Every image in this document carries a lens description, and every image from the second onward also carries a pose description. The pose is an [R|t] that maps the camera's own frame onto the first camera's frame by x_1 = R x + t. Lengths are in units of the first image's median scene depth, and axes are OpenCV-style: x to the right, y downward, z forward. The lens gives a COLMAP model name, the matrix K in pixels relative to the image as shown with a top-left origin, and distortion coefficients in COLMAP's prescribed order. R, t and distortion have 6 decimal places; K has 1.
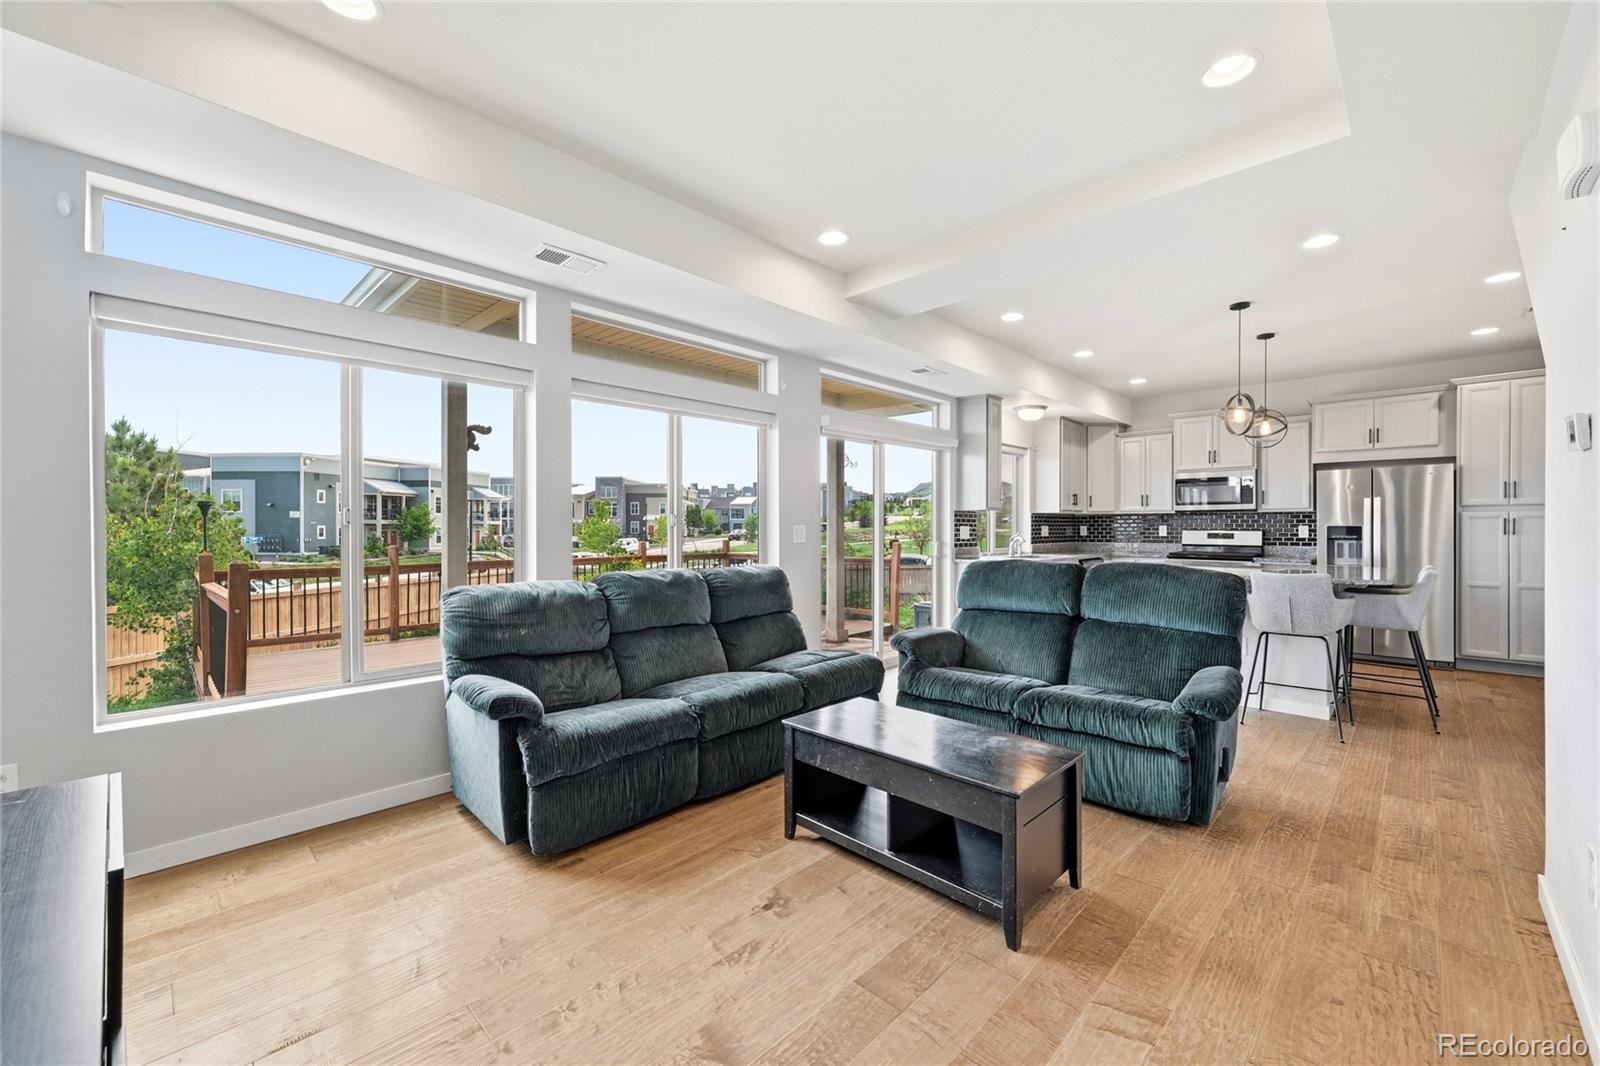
lens RADIAL K [[637.2, 0, 807.5], [0, 637.2, 531.6], [0, 0, 1]] dist [-0.002026, -0.000141]
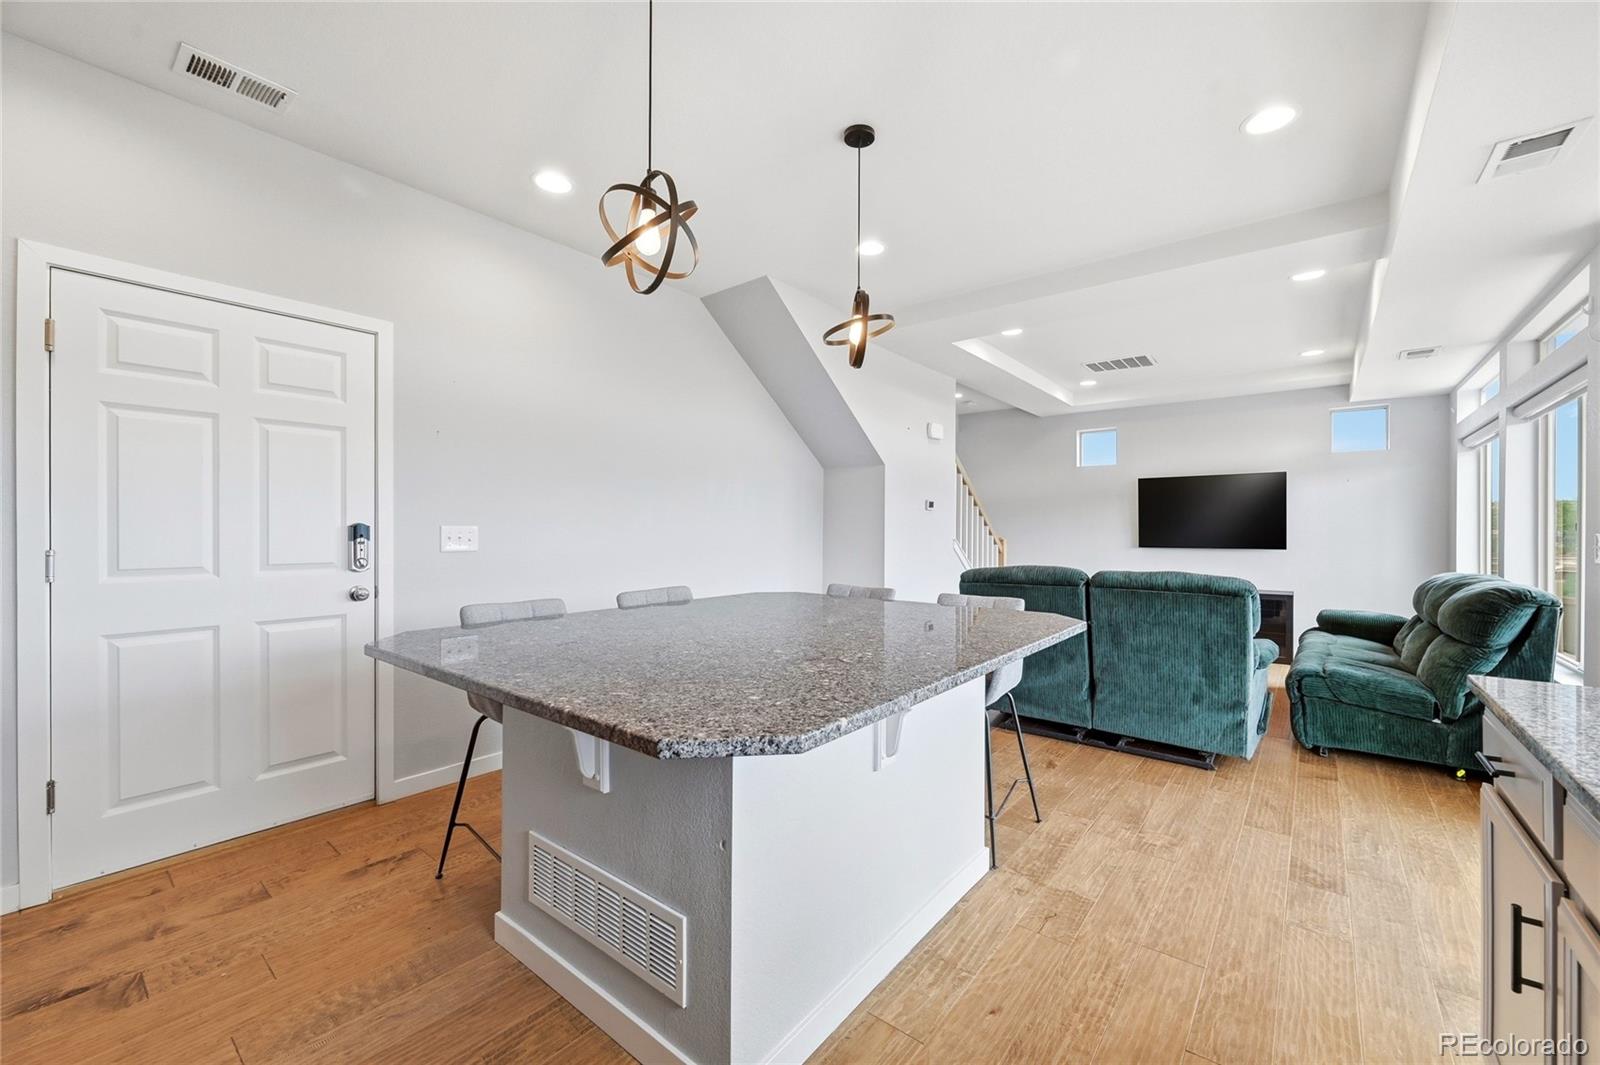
lens RADIAL K [[637.2, 0, 807.5], [0, 637.2, 531.1], [0, 0, 1]] dist [-0.002026, -0.000141]
pose [[-0.995834, -0.006630, -0.090939, 0.500694], [-0.007319, 0.999947, 0.007242, -0.007355], [0.090887, 0.007877, -0.995830, 1.005687]]
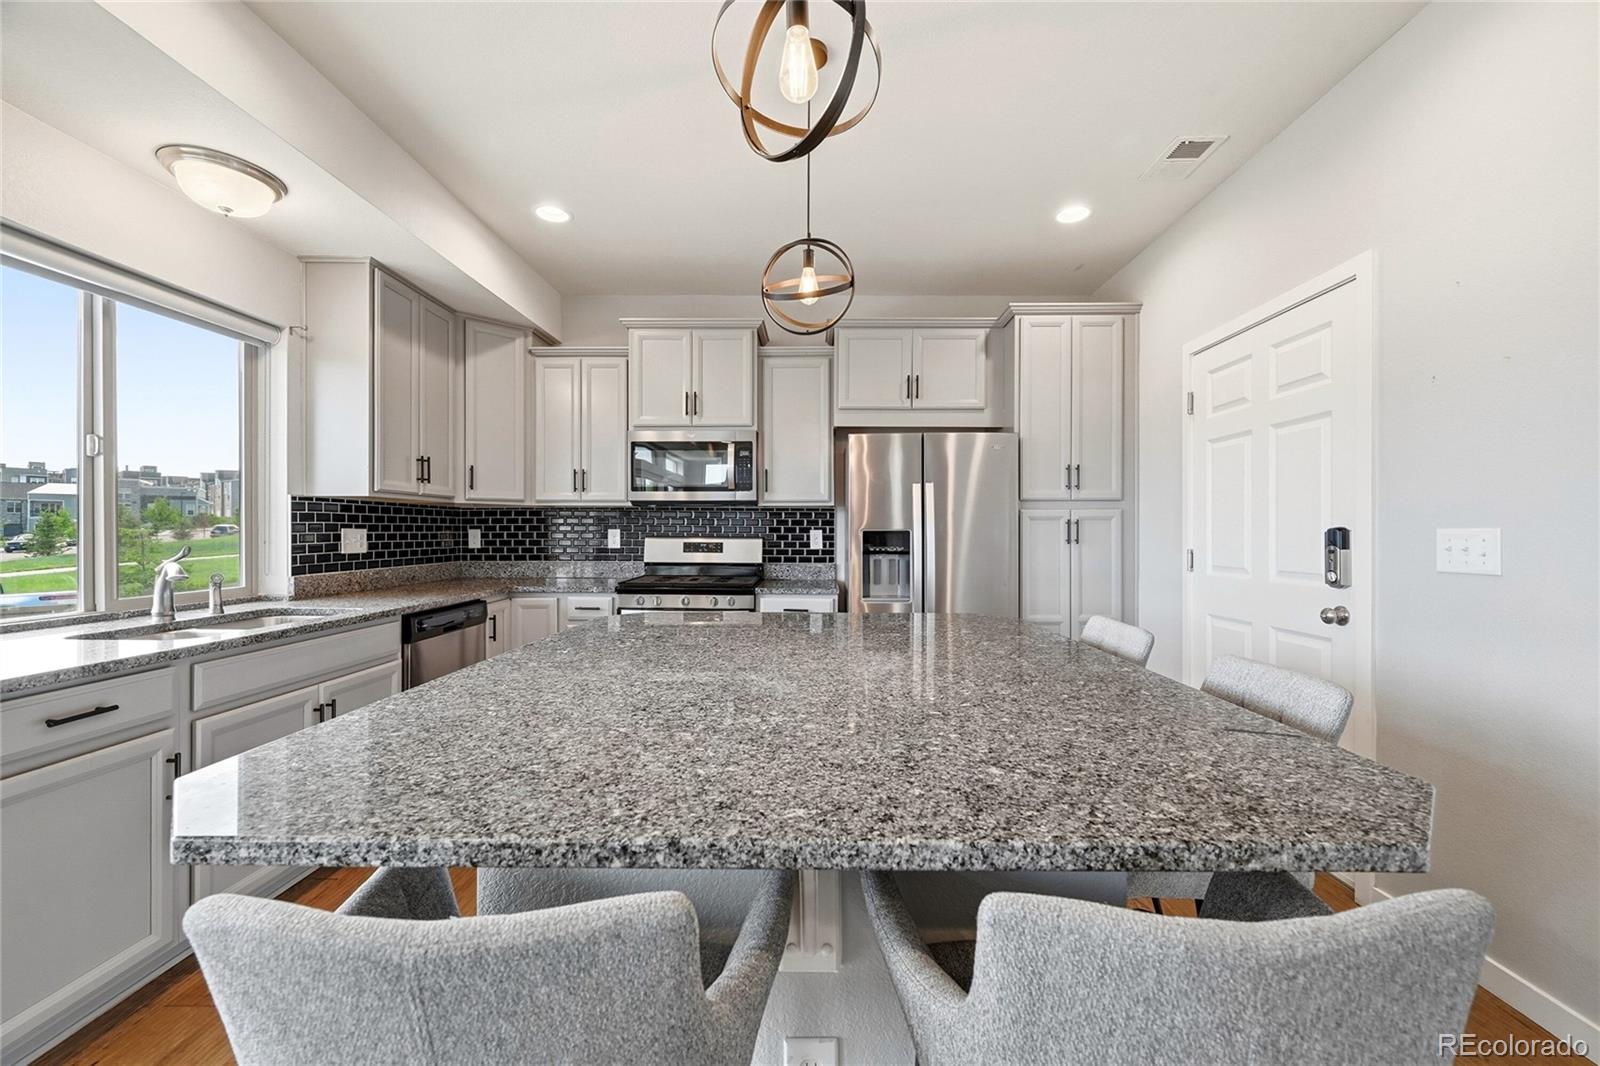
lens RADIAL K [[637.2, 0, 807.5], [0, 637.2, 531.6], [0, 0, 1]] dist [-0.002026, -0.000141]
pose [[0.731386, 0.001392, 0.681962, 0.336402], [0.002869, 0.999983, -0.005118, -0.004485], [-0.681957, 0.005700, 0.731370, 0.532781]]
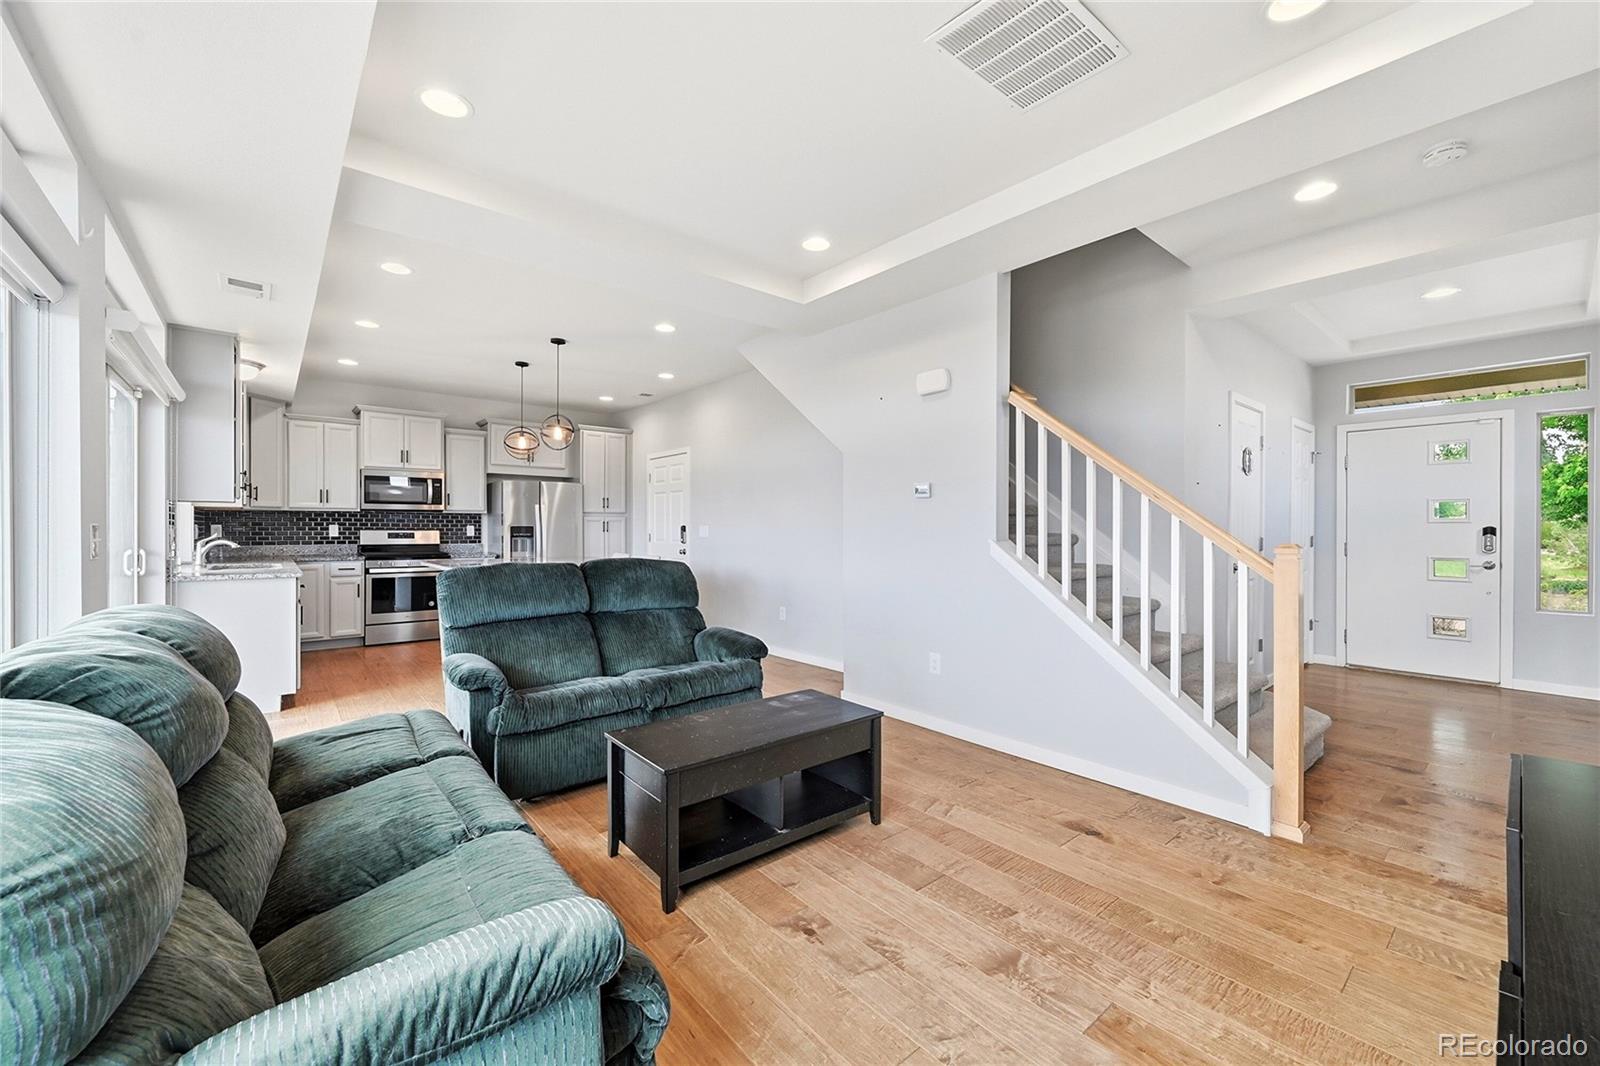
lens RADIAL K [[637.2, 0, 807.5], [0, 637.2, 531.6], [0, 0, 1]] dist [-0.002026, -0.000141]
pose [[0.099296, -0.005427, 0.995043, -0.297249], [0.004284, 0.999978, 0.005027, -0.001760], [-0.995049, 0.003763, 0.099317, 0.271542]]
